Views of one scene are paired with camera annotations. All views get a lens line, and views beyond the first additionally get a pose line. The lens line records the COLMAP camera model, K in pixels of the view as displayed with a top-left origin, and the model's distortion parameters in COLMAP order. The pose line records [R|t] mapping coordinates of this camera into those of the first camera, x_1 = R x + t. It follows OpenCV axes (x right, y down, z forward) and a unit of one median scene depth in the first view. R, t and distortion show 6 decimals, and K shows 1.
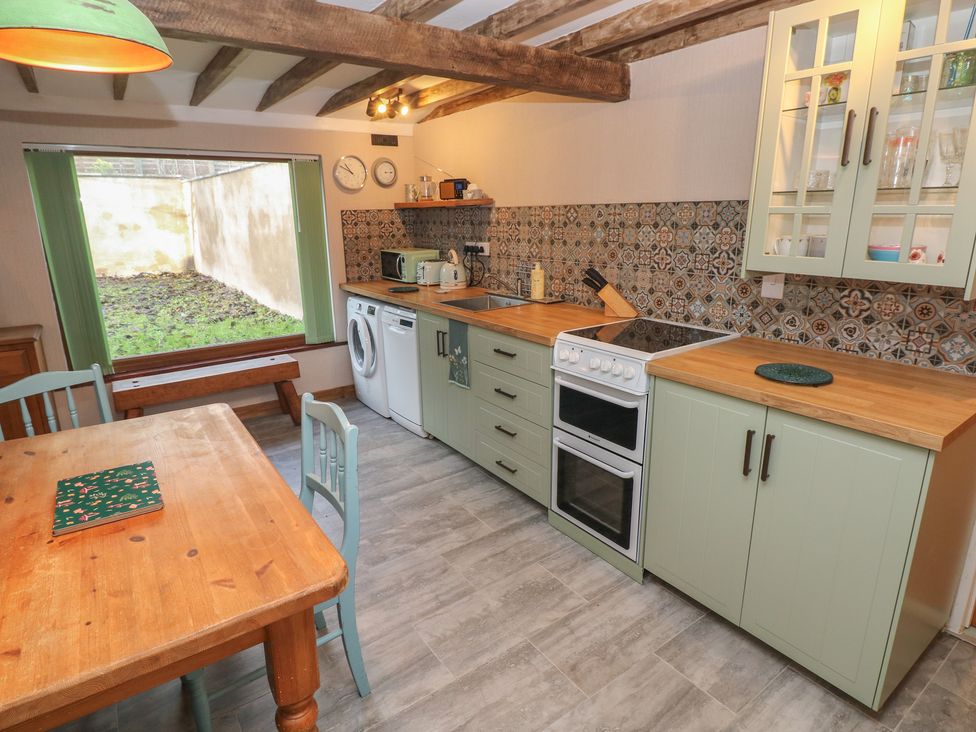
lens RADIAL K [[539.4, 0, 489.4], [0, 539.4, 350.9], [0, 0, 1]] dist [-0.002022, -0.013921]
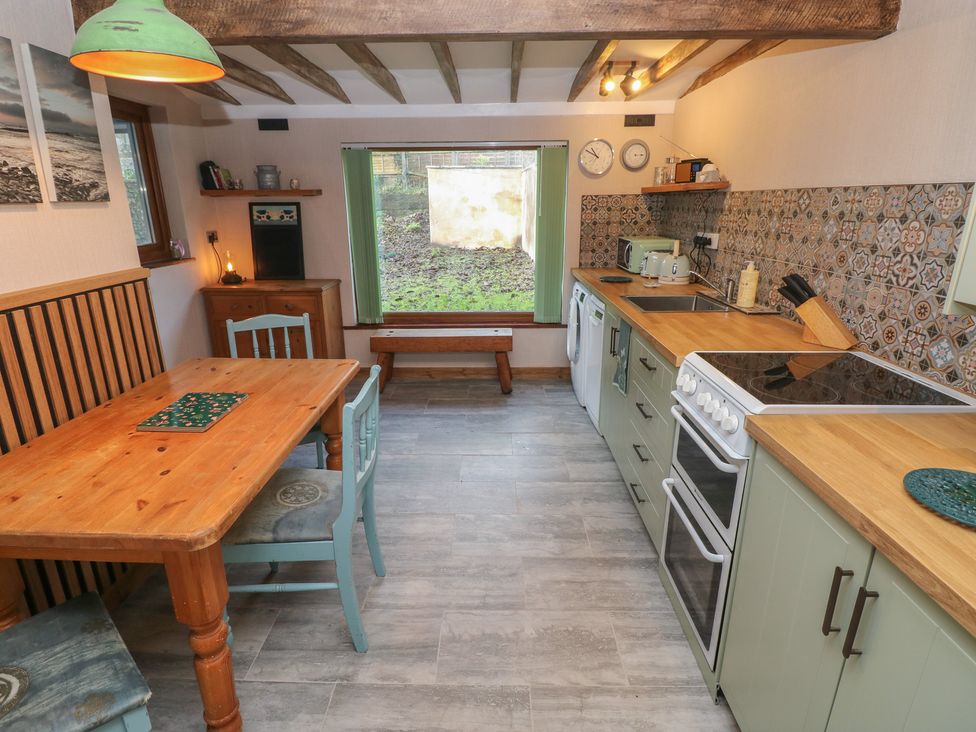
lens RADIAL K [[508.3, 0, 487.3], [0, 508.3, 354.1], [0, 0, 1]] dist [-0.001523, -0.012580]
pose [[0.802580, 0.178221, -0.569300, 0.287181], [-0.151866, 0.983928, 0.093926, -0.050491], [0.576890, 0.011074, 0.816747, 0.203042]]
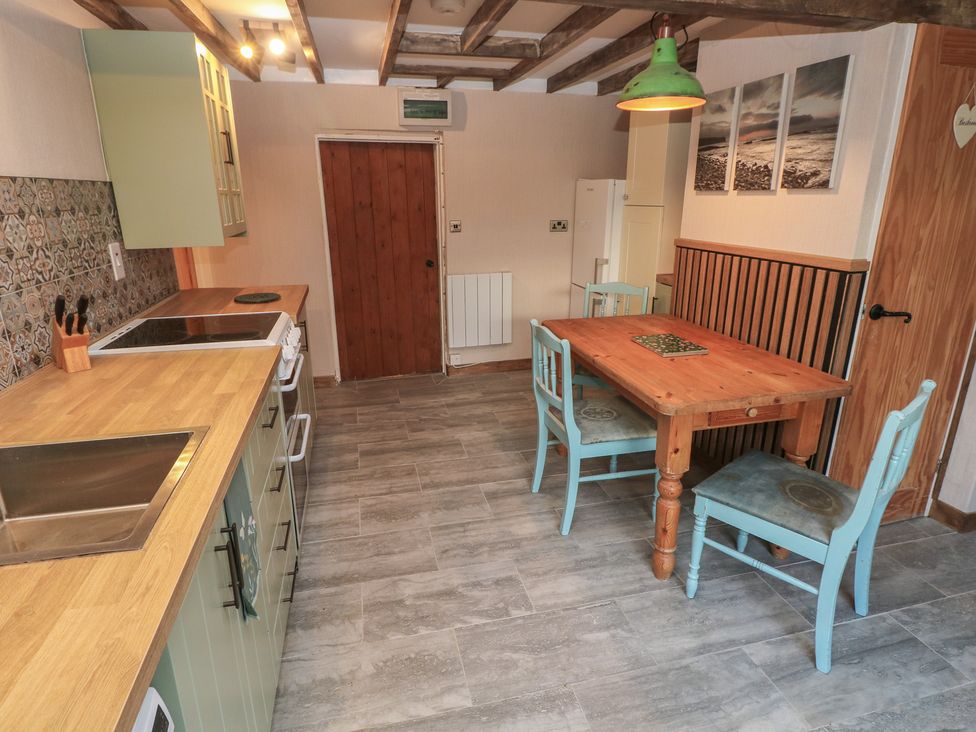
lens RADIAL K [[539.4, 0, 473.9], [0, 539.4, 357.6], [0, 0, 1]] dist [-0.002022, -0.013921]
pose [[-0.917361, -0.099737, 0.385359, -0.423739], [0.112456, 0.863728, 0.491251, -0.340321], [-0.381841, 0.493991, -0.781134, 1.392790]]
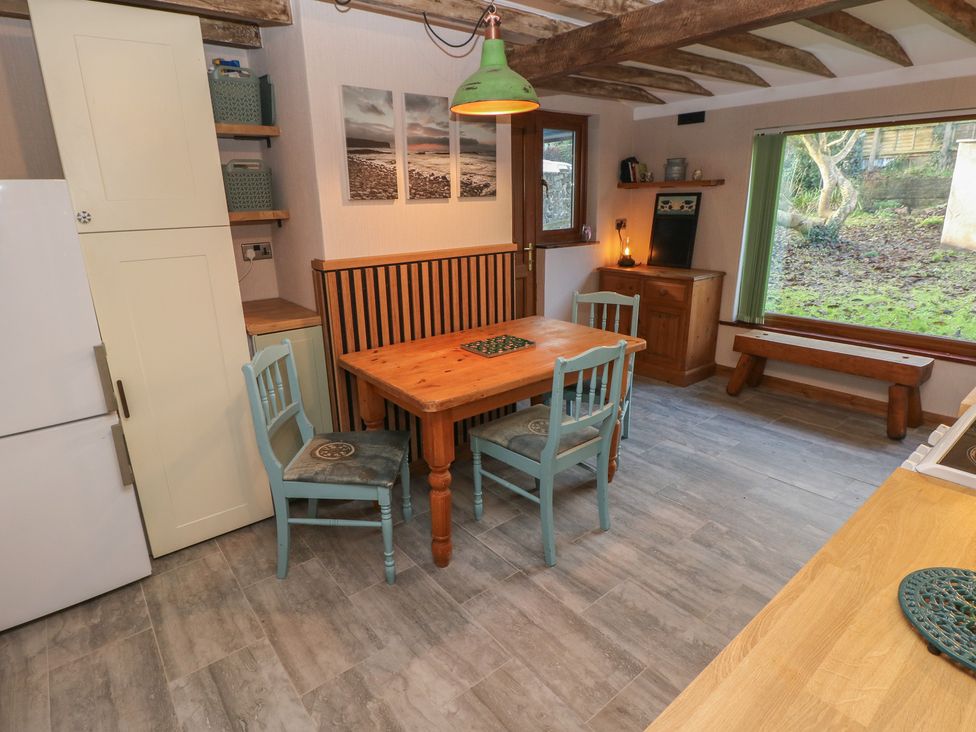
lens RADIAL K [[539.4, 0, 482.7], [0, 539.4, 356.0], [0, 0, 1]] dist [-0.002022, -0.013921]
pose [[0.054984, 0.290328, -0.955346, 0.563722], [-0.225267, 0.935732, 0.271402, -0.100959], [0.972744, 0.200286, 0.116852, 0.382049]]
